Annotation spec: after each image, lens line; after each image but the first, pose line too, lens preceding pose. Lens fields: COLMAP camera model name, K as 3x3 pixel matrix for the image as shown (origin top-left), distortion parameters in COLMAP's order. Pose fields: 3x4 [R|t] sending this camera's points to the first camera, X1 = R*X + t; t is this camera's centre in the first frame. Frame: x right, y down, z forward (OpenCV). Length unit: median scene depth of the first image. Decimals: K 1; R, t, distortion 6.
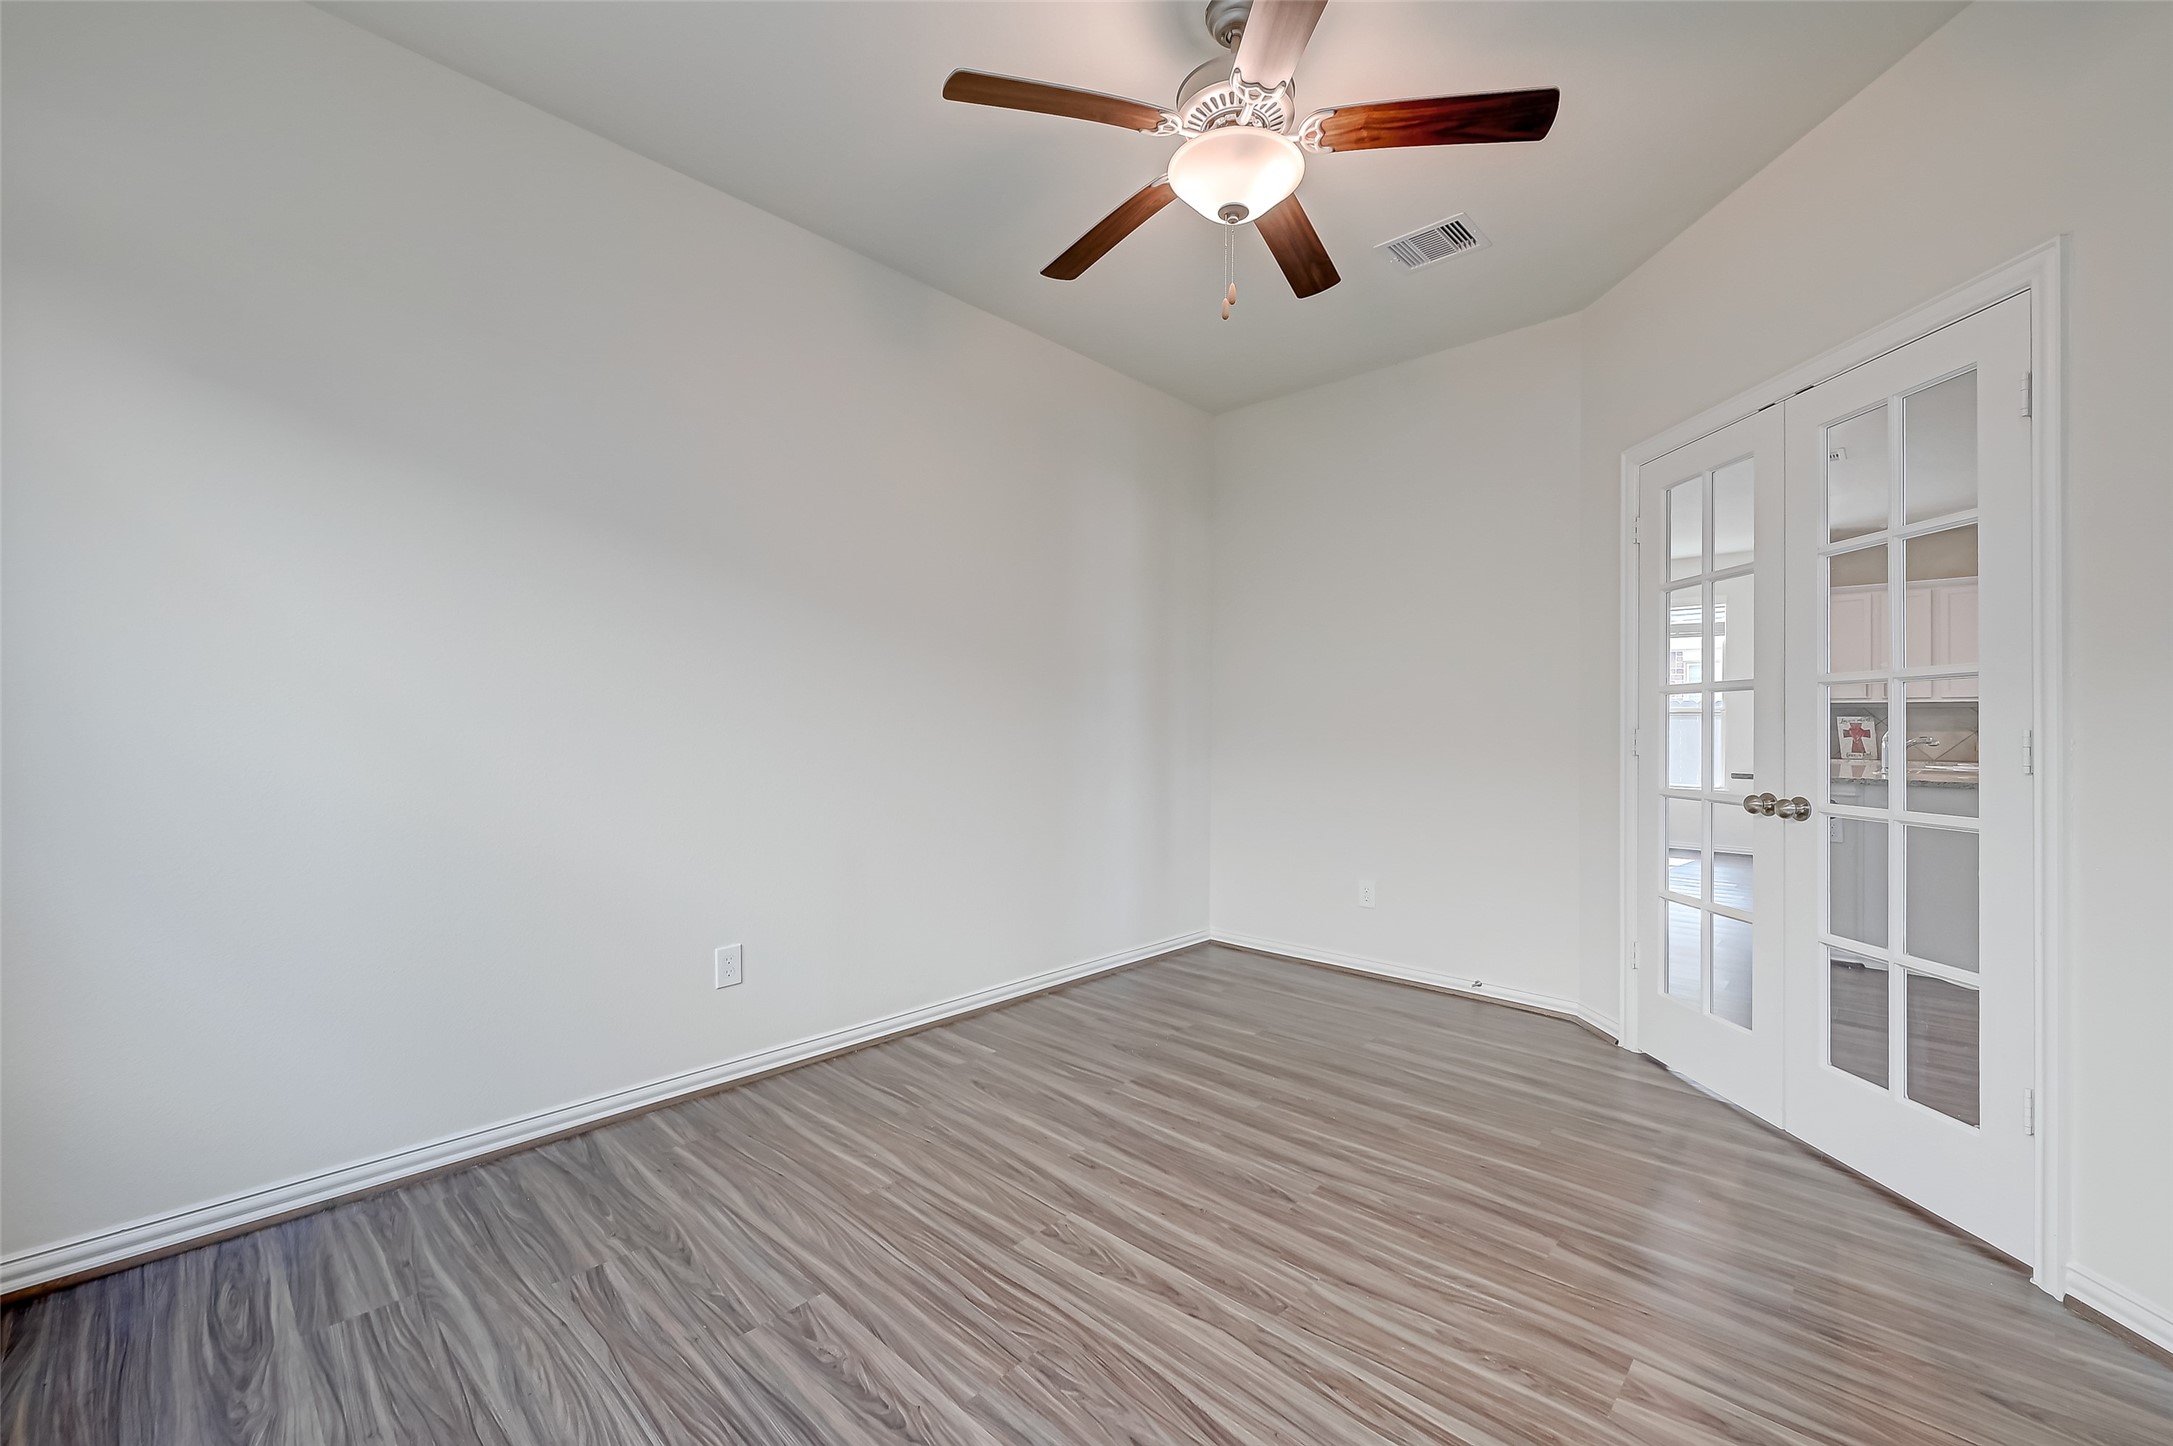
lens RADIAL K [[856.4, 0, 1089.2], [0, 856.4, 718.3], [0, 0, 1]] dist [-0.001218, 0.000039]
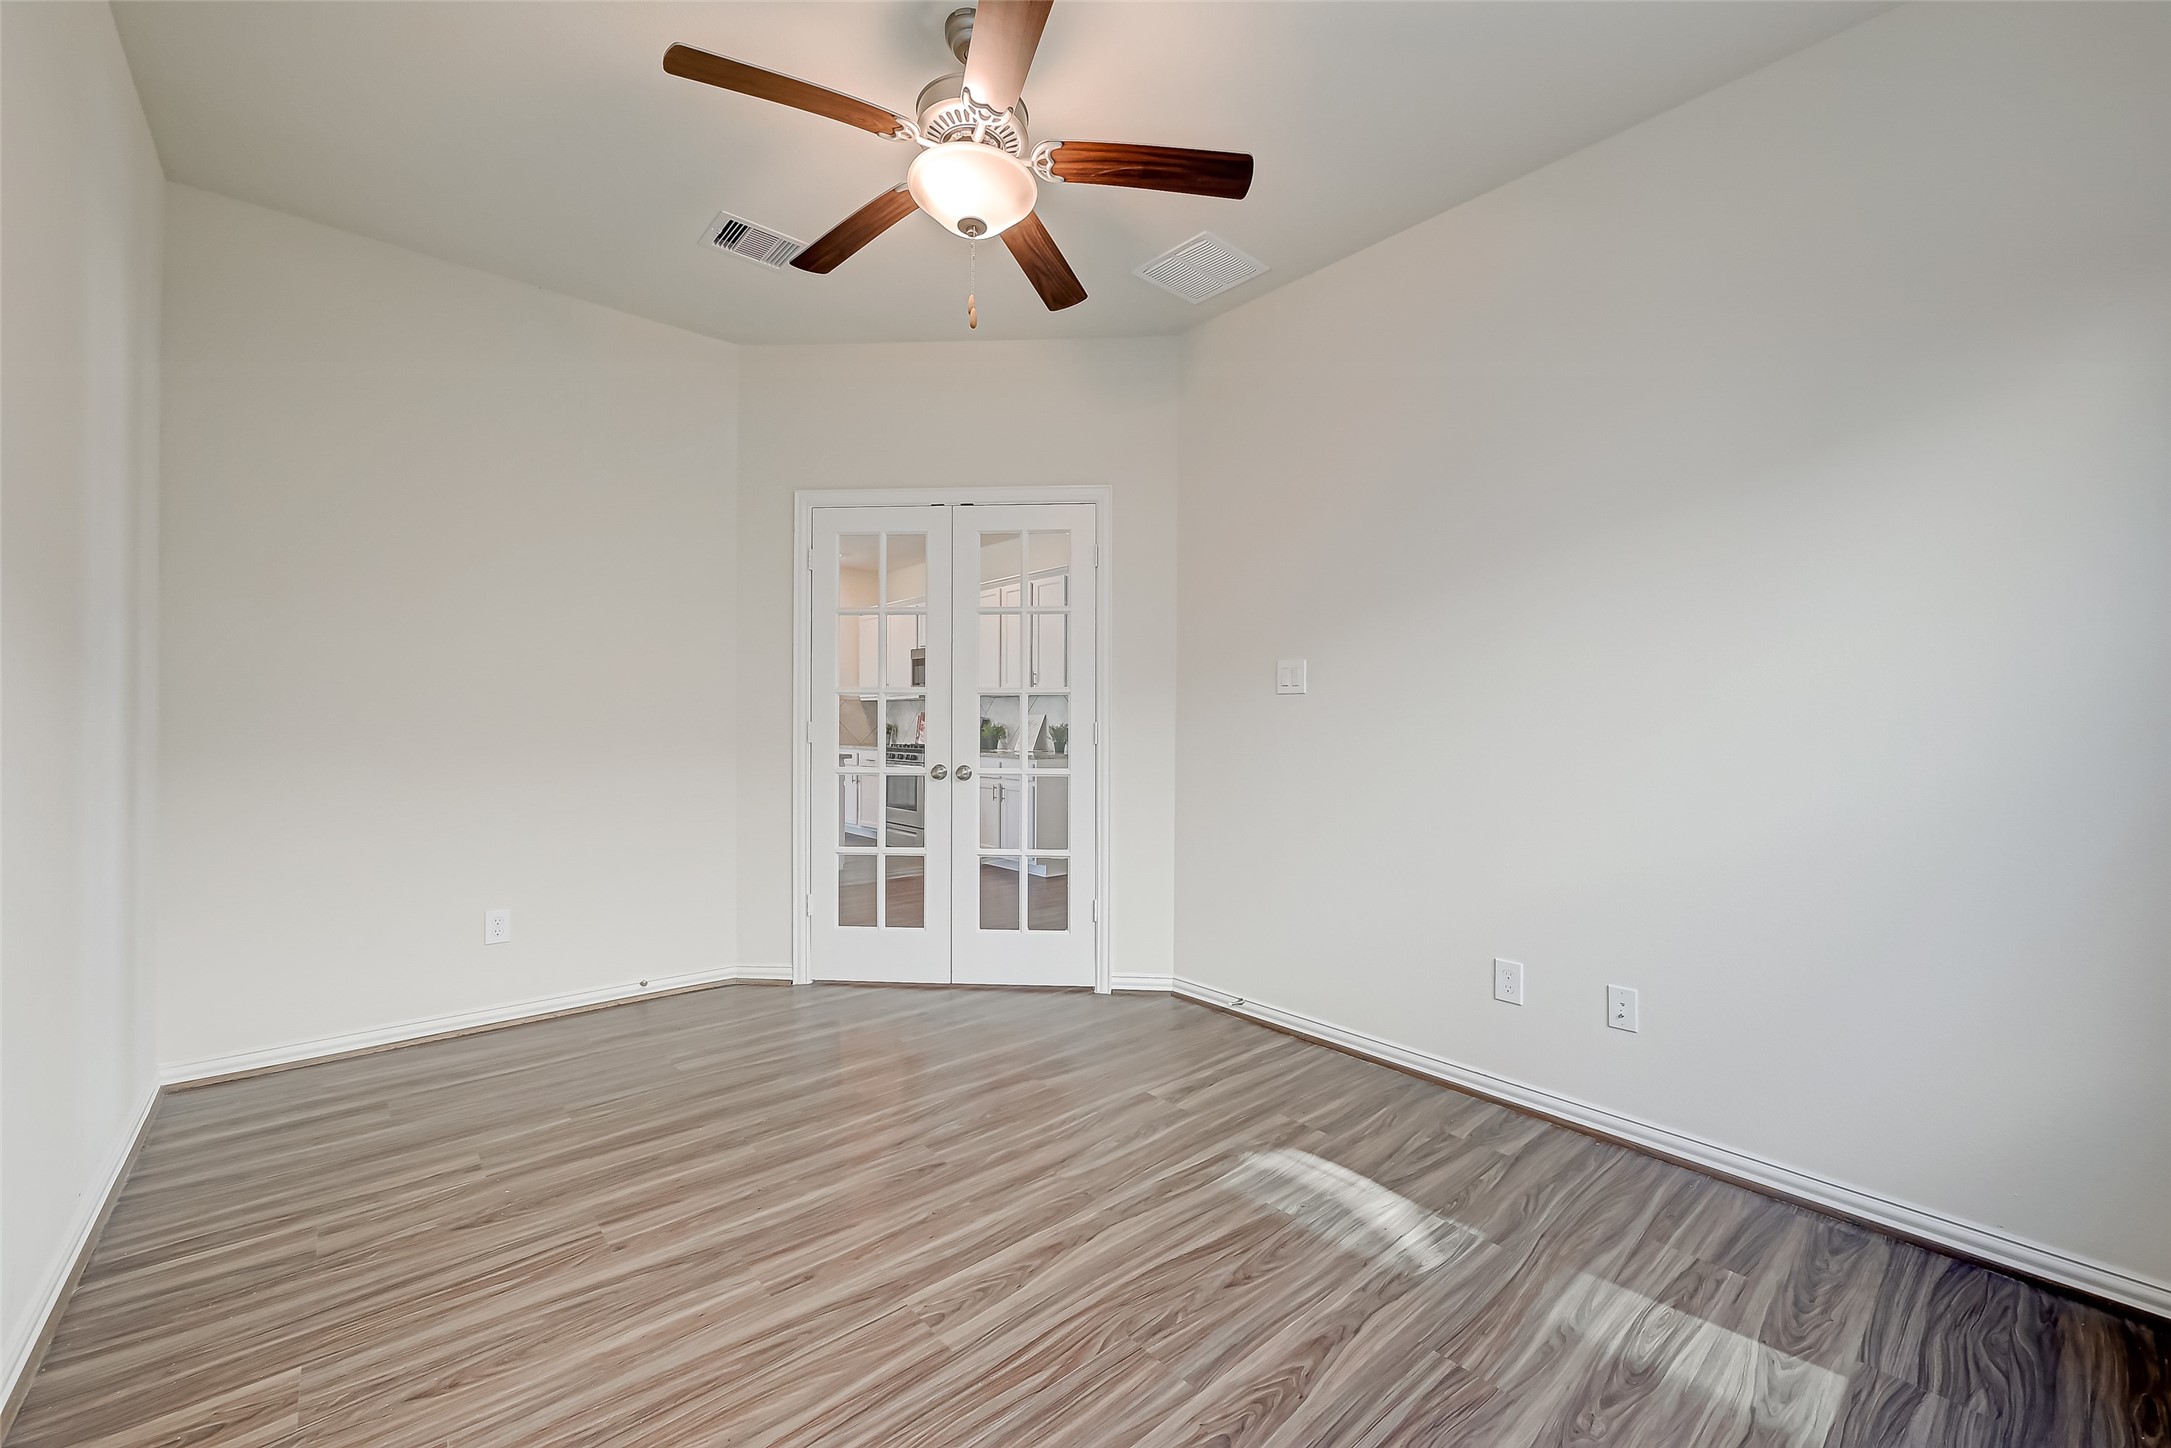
lens RADIAL K [[855.7, 0, 1088.2], [0, 855.7, 719.3], [0, 0, 1]] dist [-0.001218, 0.000039]
pose [[0.105720, -0.003413, 0.994390, -0.785283], [-0.014276, 0.999886, 0.004950, -0.003086], [-0.994293, -0.014719, 0.105659, 0.689049]]
